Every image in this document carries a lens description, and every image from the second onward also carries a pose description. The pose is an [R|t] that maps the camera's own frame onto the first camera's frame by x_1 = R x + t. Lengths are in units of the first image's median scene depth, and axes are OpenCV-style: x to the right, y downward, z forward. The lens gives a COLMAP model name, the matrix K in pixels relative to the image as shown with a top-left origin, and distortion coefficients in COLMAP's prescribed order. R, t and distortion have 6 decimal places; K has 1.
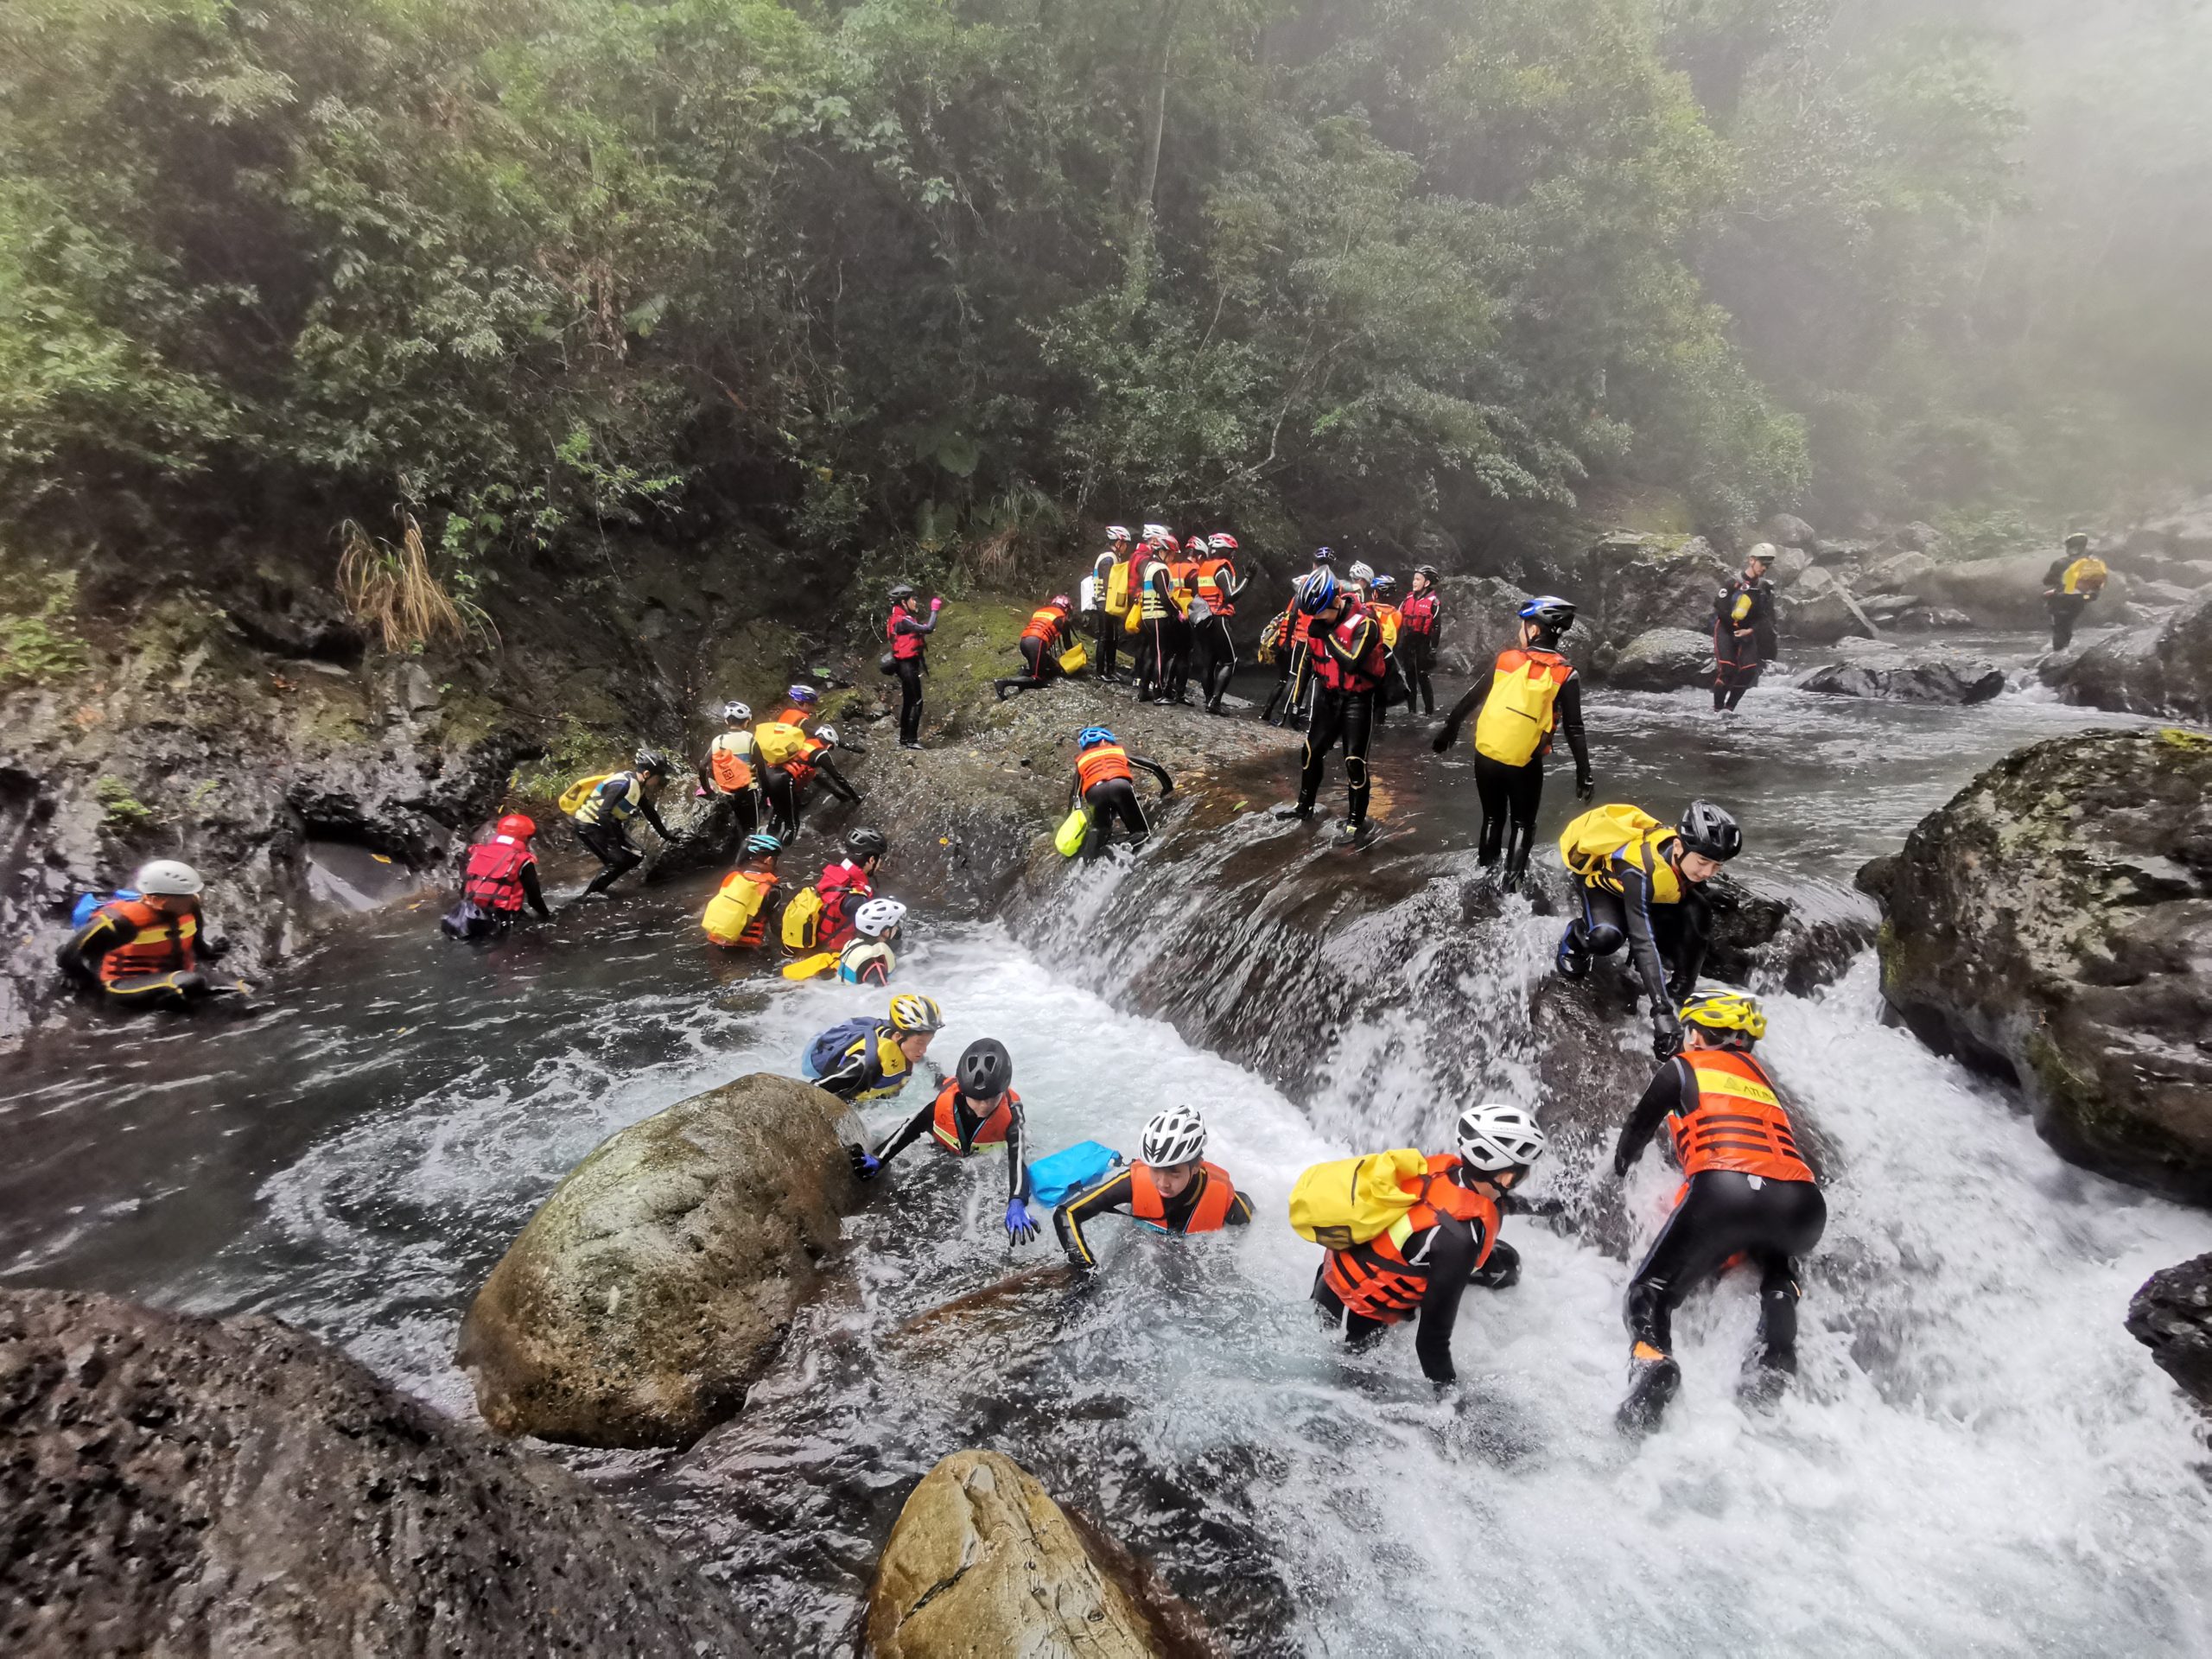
lens RADIAL K [[1043.2, 0, 1102.8], [0, 1043.2, 823.5], [0, 0, 1]] dist [-0.004091, 0.021223]
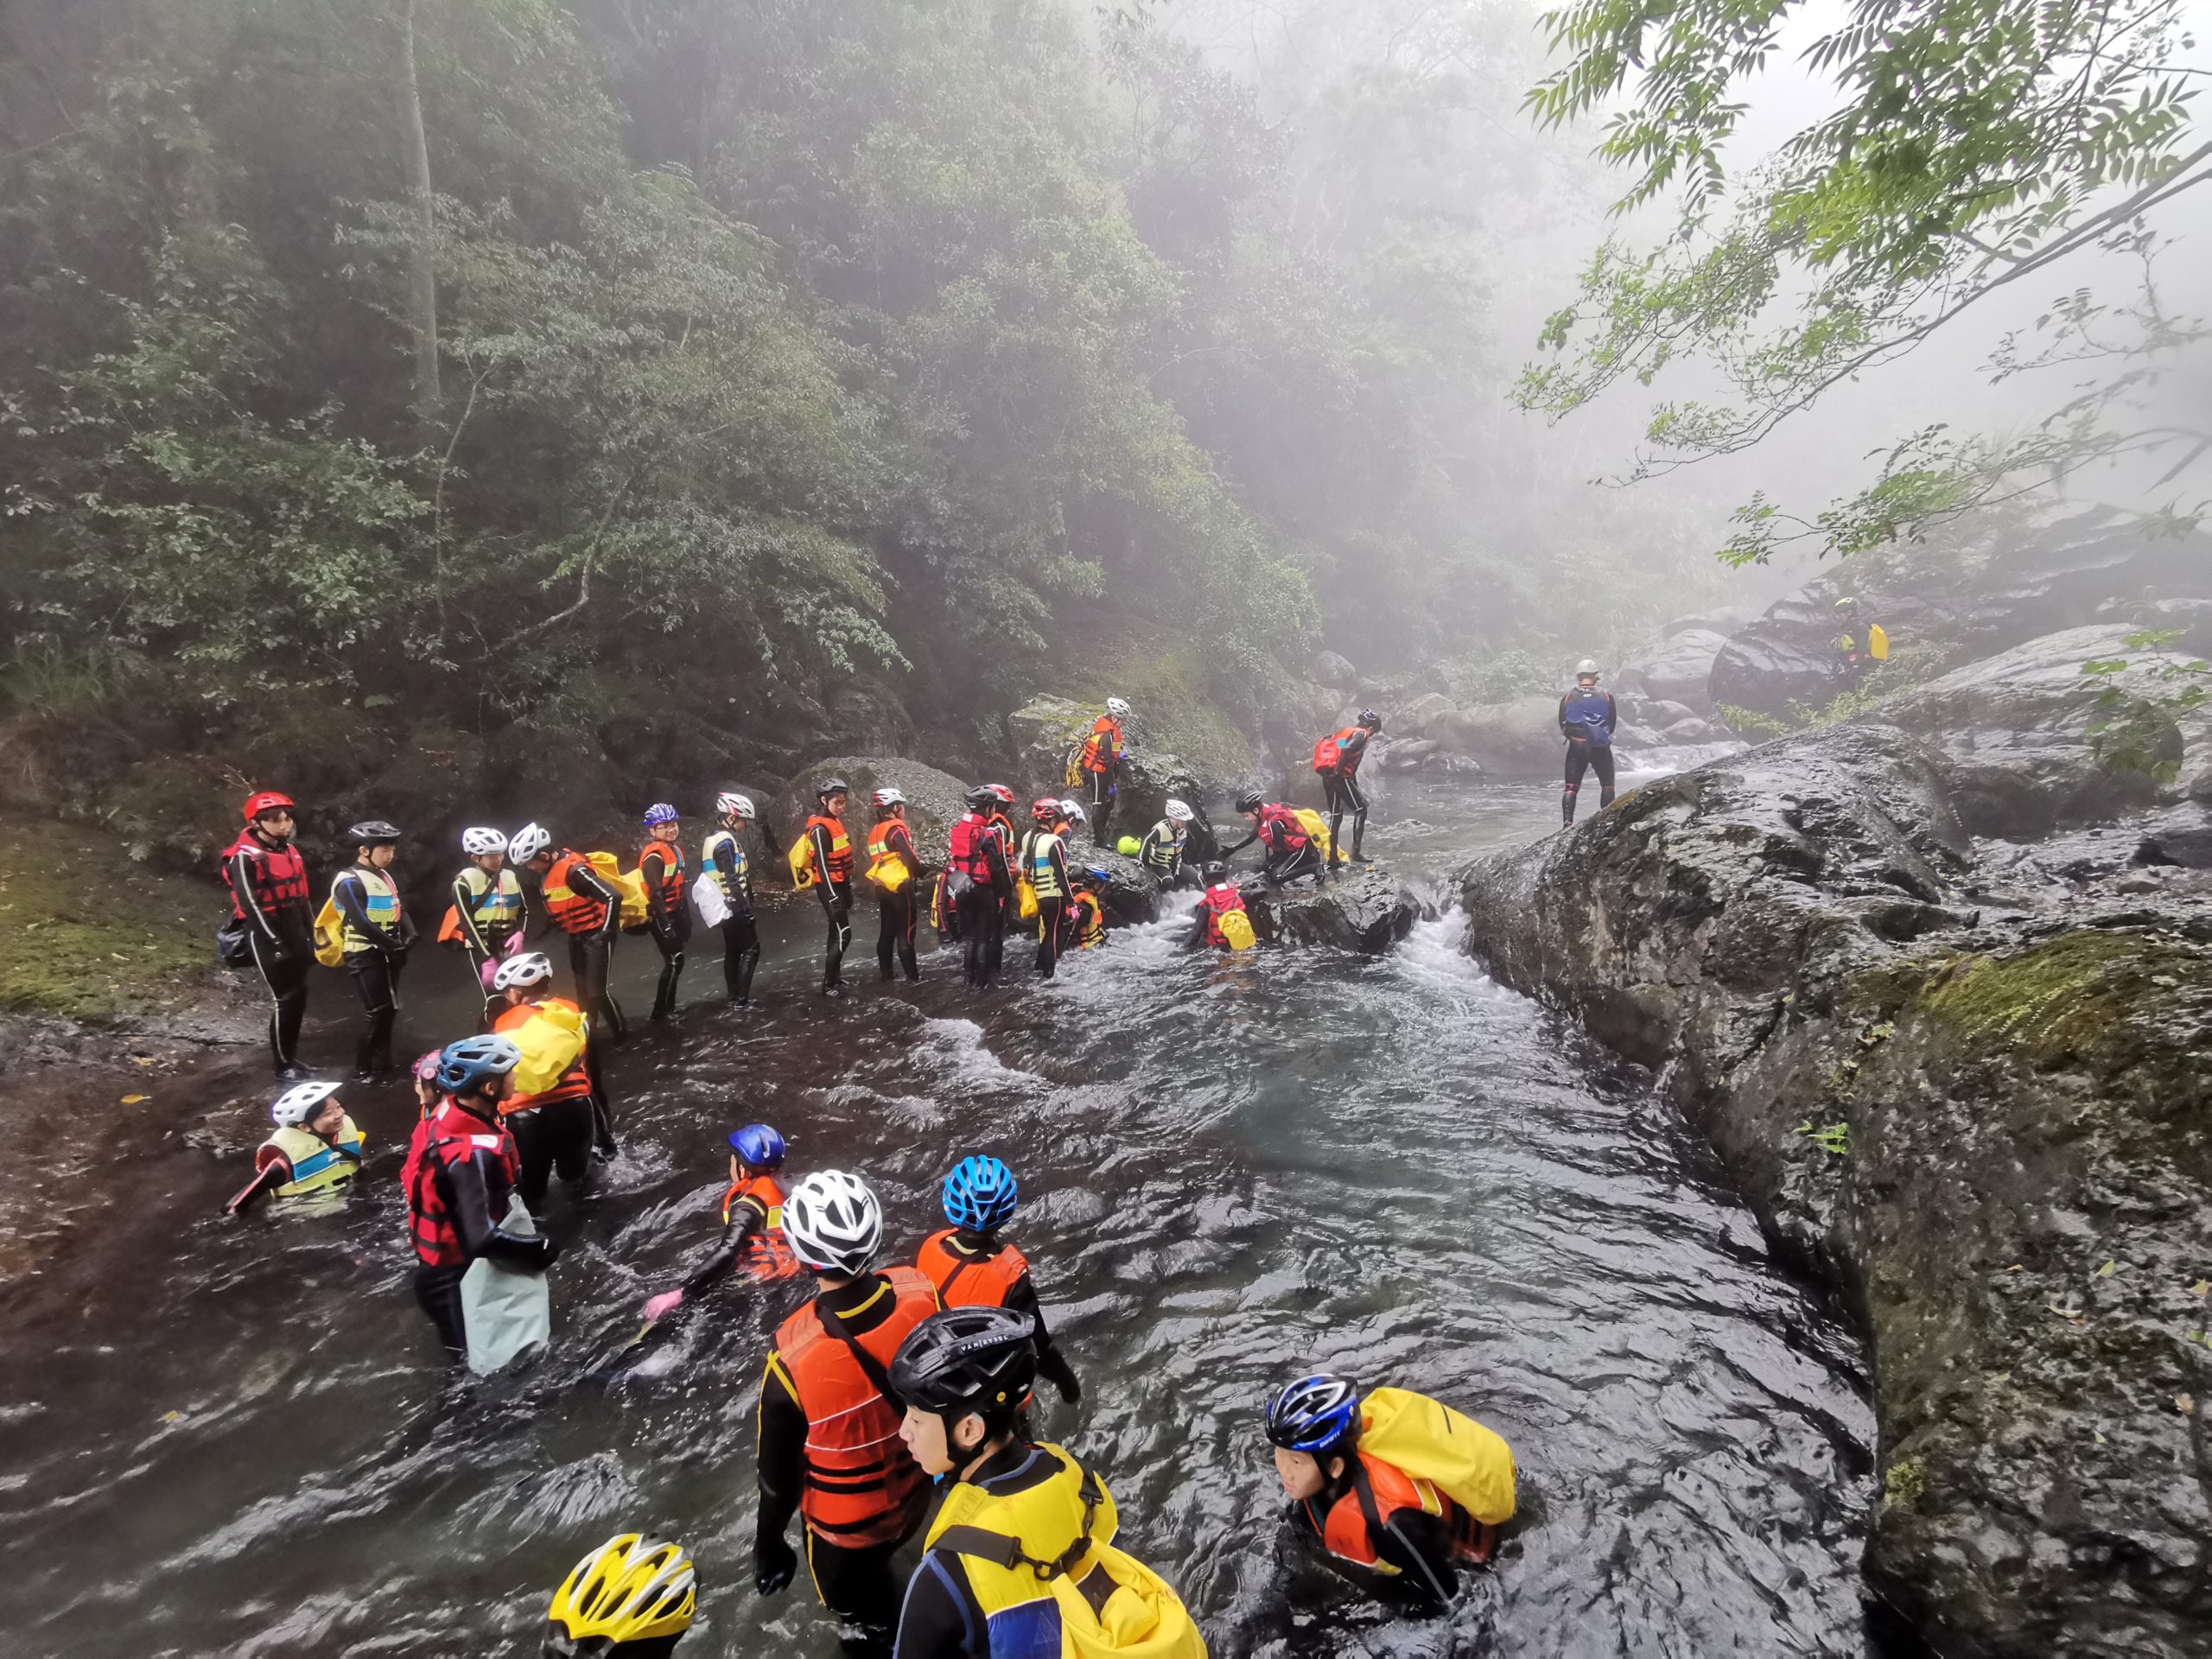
lens RADIAL K [[1006.7, 0, 1101.2], [0, 1006.7, 833.5], [0, 0, 1]] dist [0.005684, 0.001112]
pose [[0.970017, -0.046599, 0.238527, 0.294488], [0.065545, 0.995240, -0.072119, -0.100010], [-0.234031, 0.085591, 0.968454, 0.210361]]
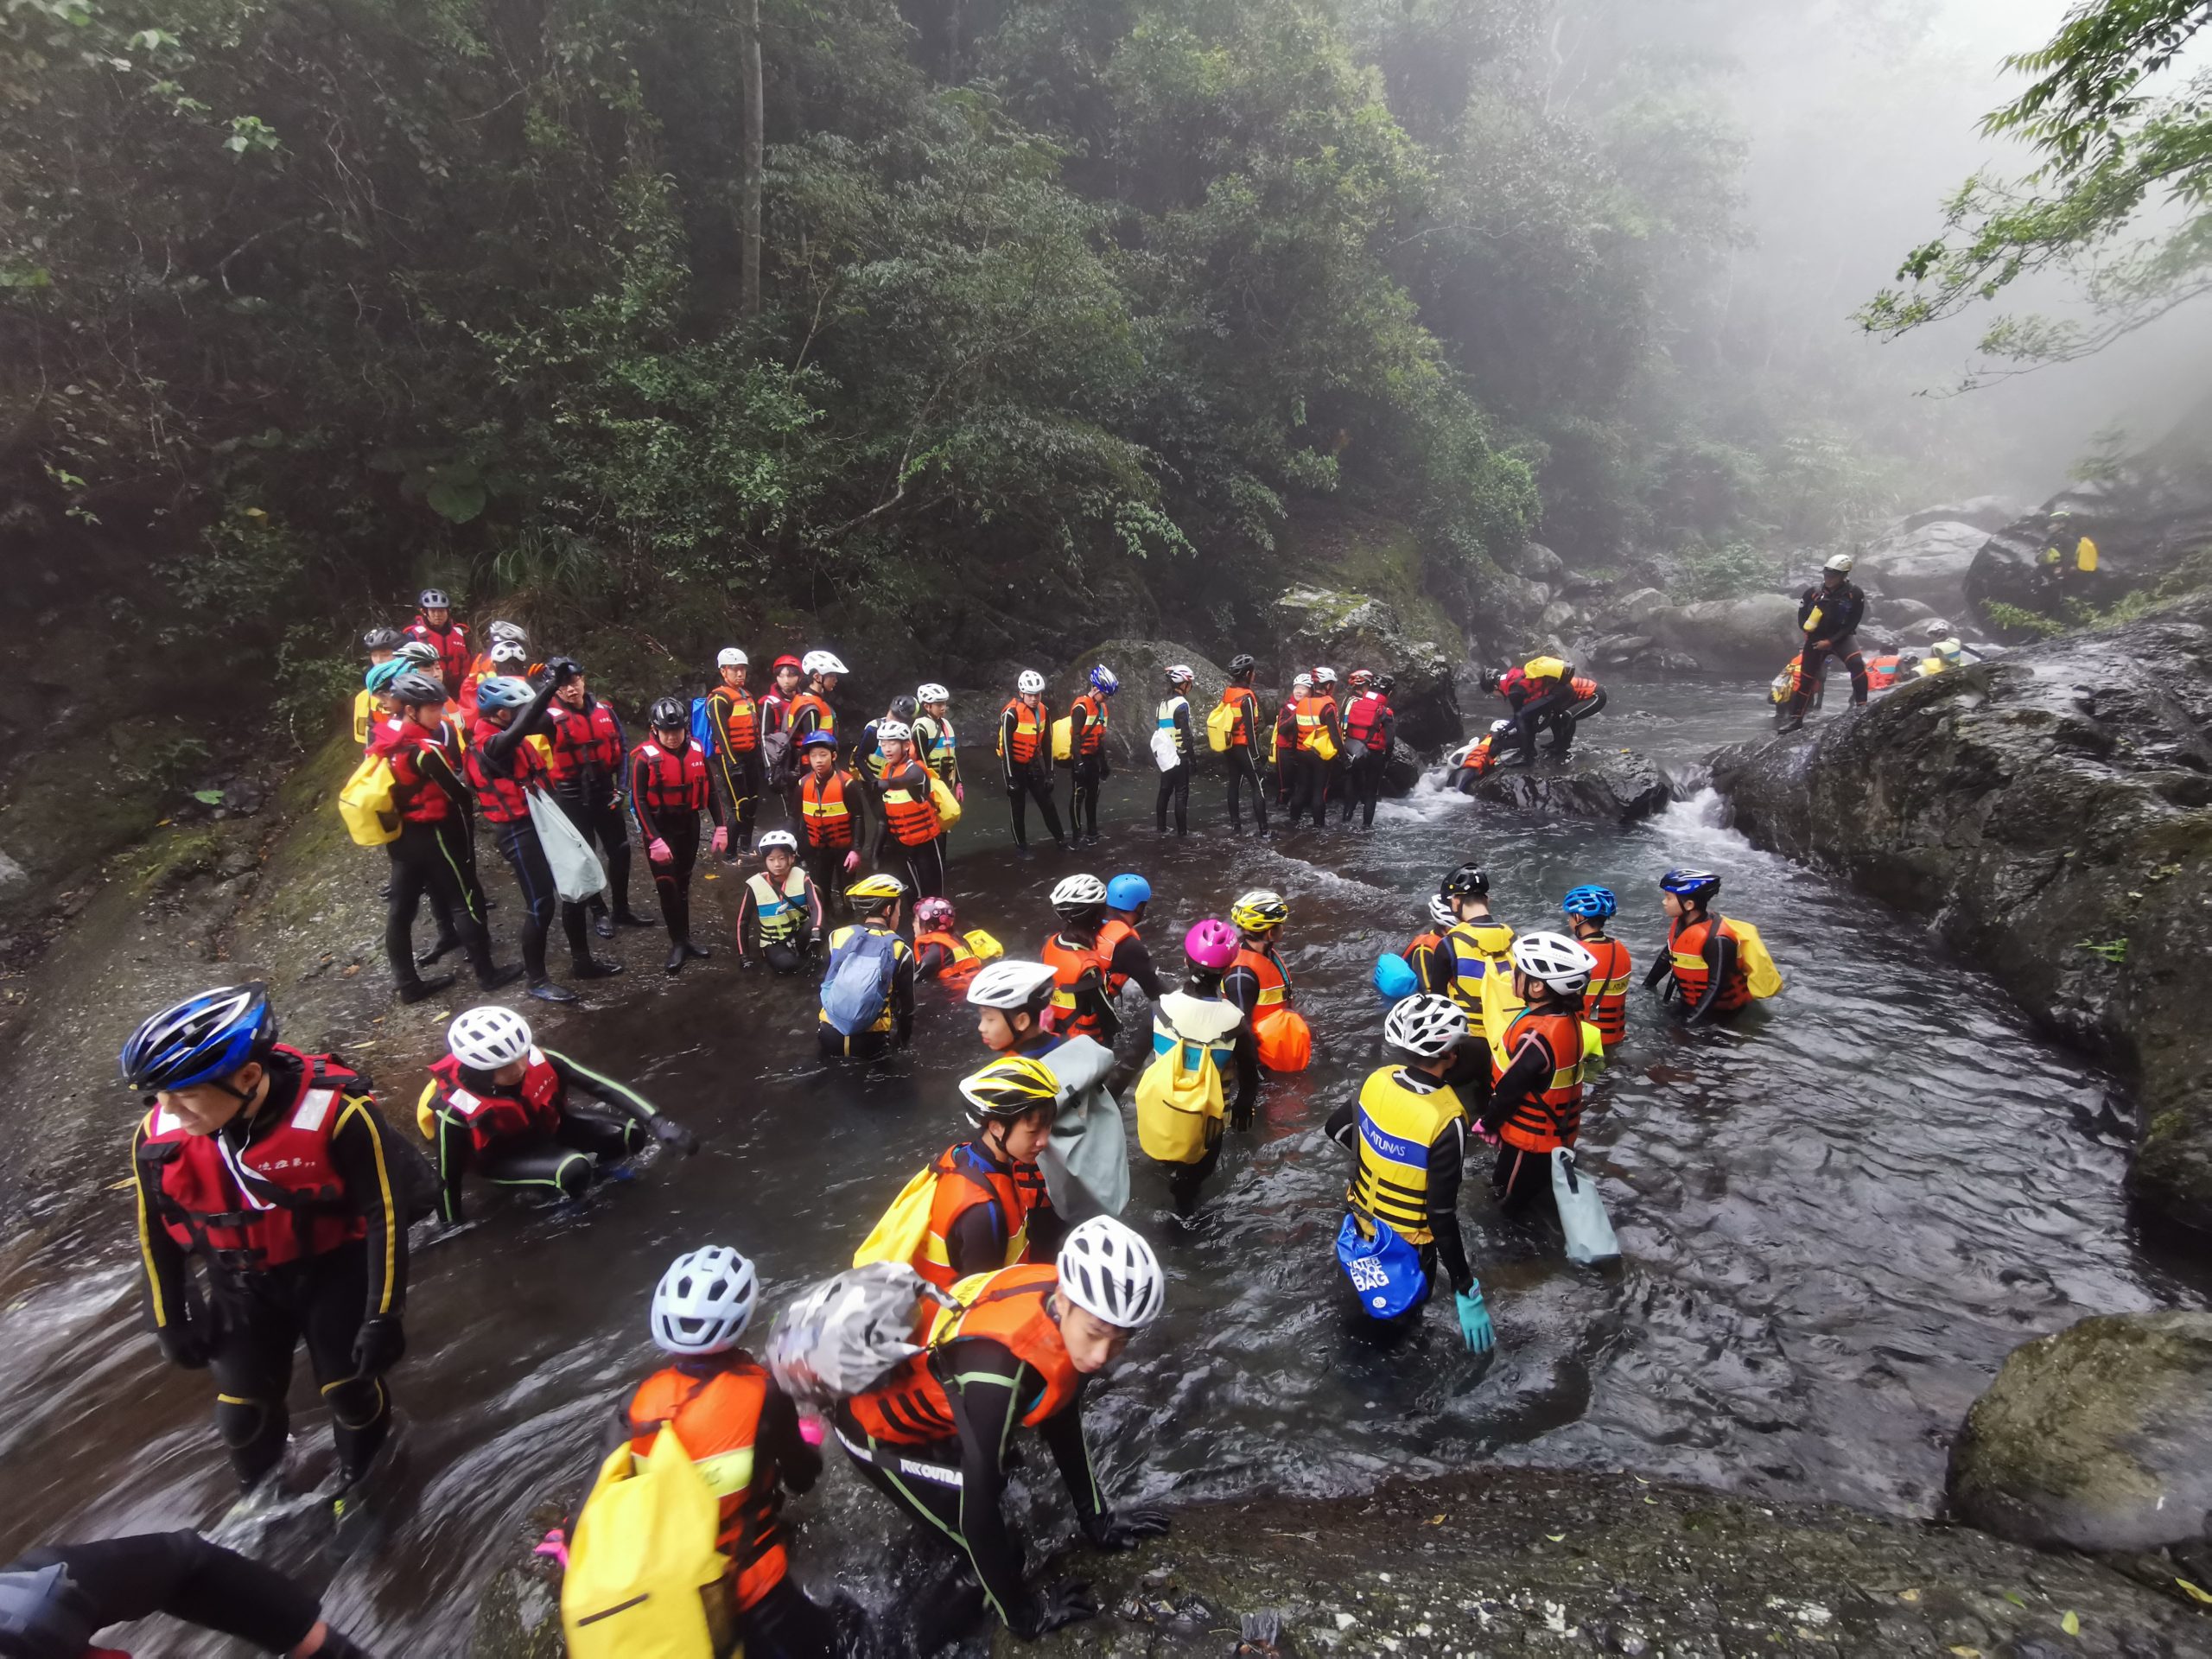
lens RADIAL K [[1023.4, 0, 1097.9], [0, 1023.4, 832.7], [0, 0, 1]] dist [-0.016720, 0.021152]
pose [[0.993537, -0.027230, 0.110199, 0.193864], [0.024667, 0.999394, 0.024548, -0.086106], [-0.110800, -0.021671, 0.993606, 0.144478]]
